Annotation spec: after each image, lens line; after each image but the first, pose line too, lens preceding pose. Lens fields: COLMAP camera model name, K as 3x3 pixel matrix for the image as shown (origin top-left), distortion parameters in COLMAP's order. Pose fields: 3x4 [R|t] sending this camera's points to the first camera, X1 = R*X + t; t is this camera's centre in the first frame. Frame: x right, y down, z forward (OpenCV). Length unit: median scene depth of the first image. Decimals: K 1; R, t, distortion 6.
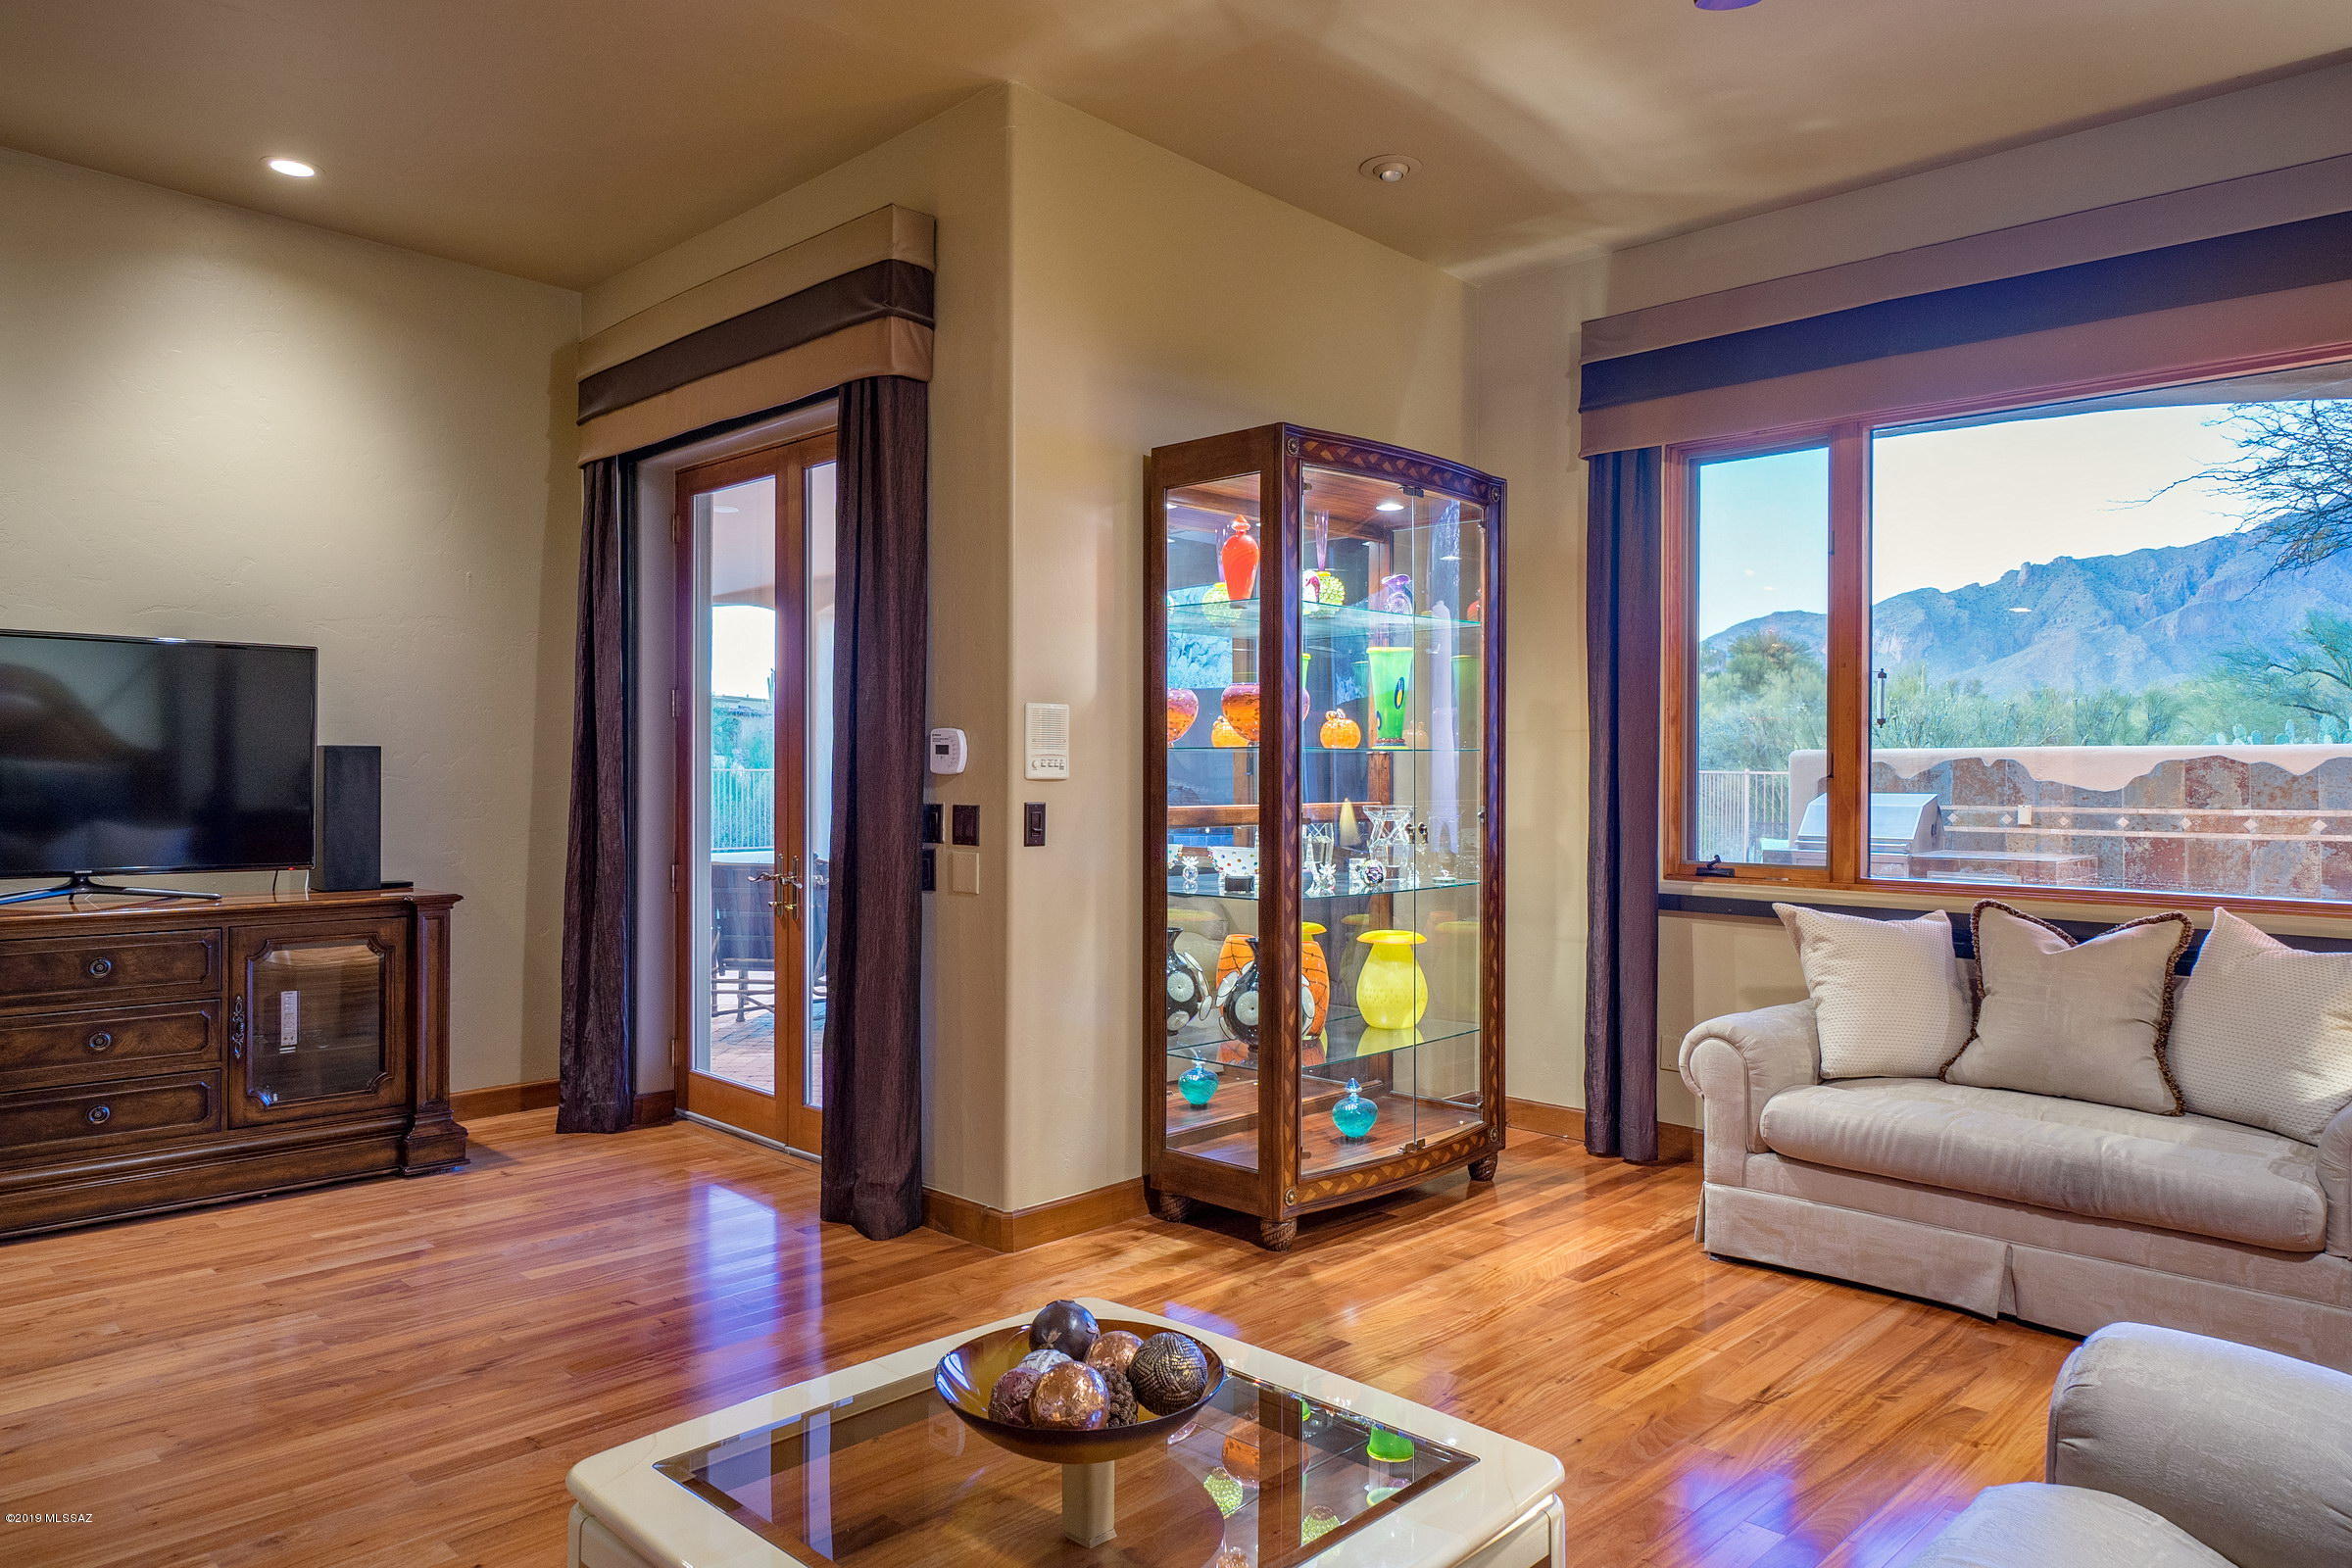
lens RADIAL K [[1548.0, 0, 1176.0], [0, 1548.0, 784.0], [0, 0, 1]] dist [-0.012574, 0.000258]
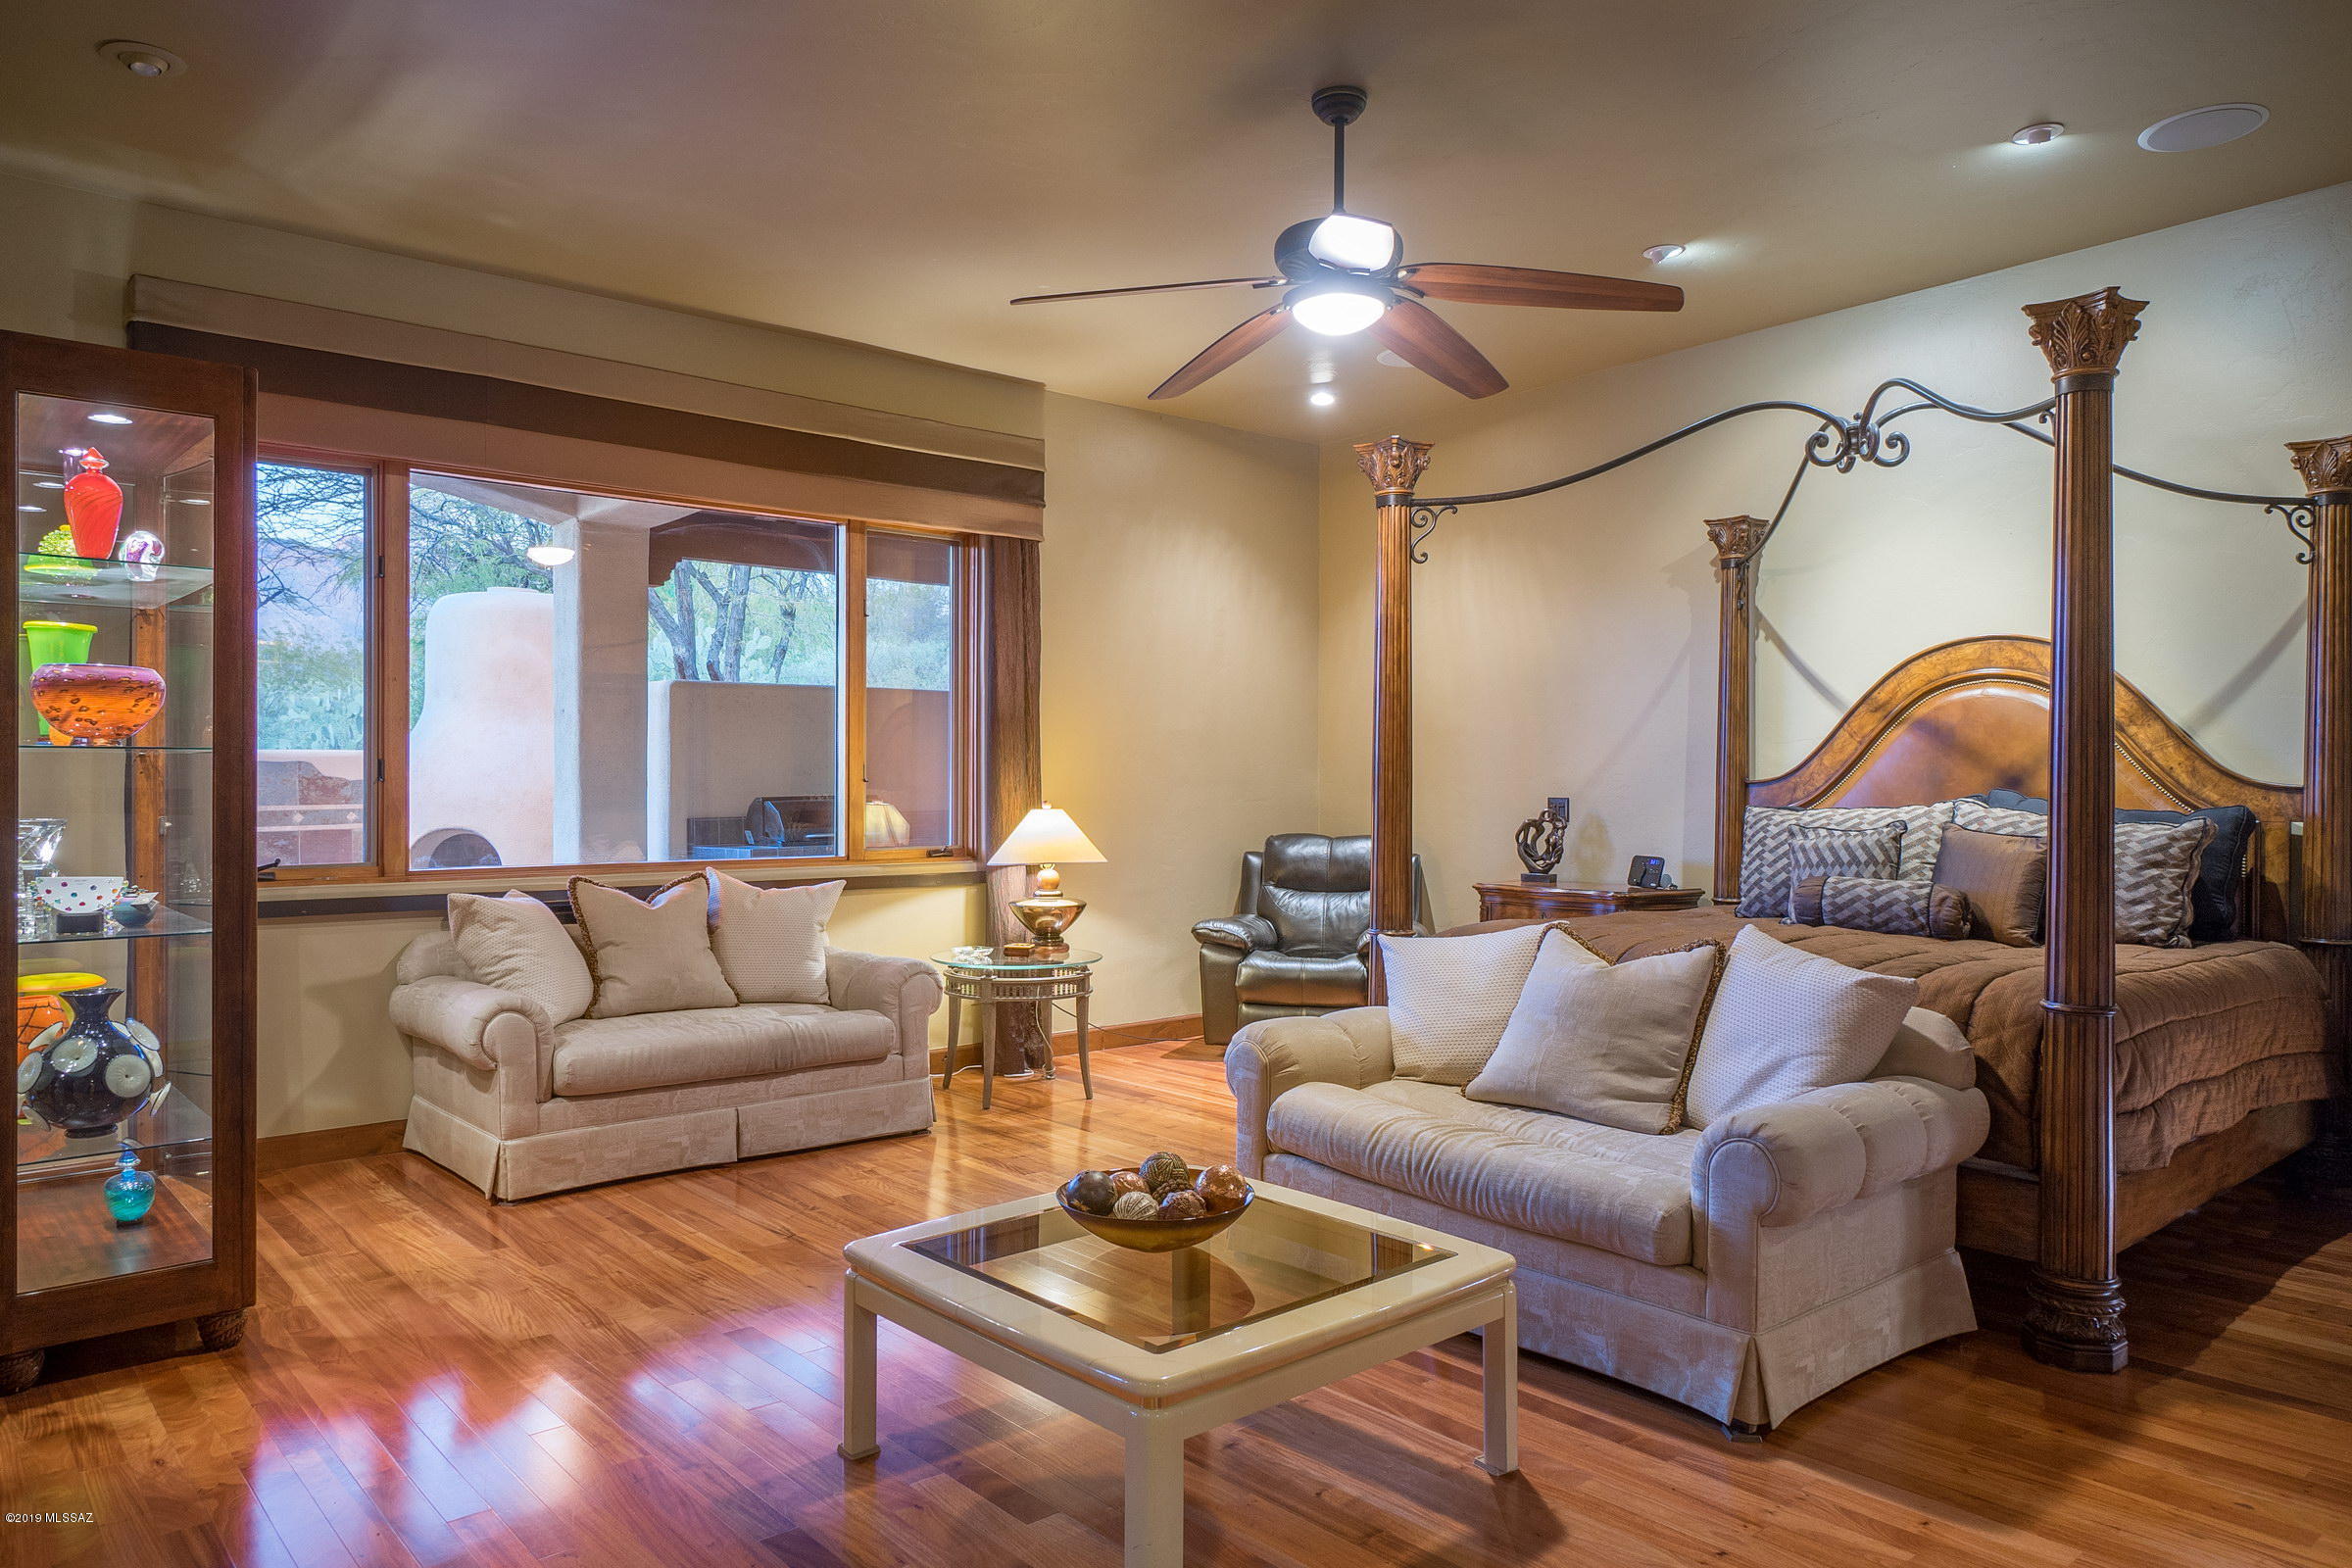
lens RADIAL K [[1548.0, 0, 1176.0], [0, 1548.0, 784.0], [0, 0, 1]] dist [-0.012574, 0.000258]
pose [[0.064403, -0.008966, 0.997884, -0.750487], [0.005551, 0.999947, 0.008626, -0.009879], [-0.997909, 0.004984, 0.064449, 0.437014]]
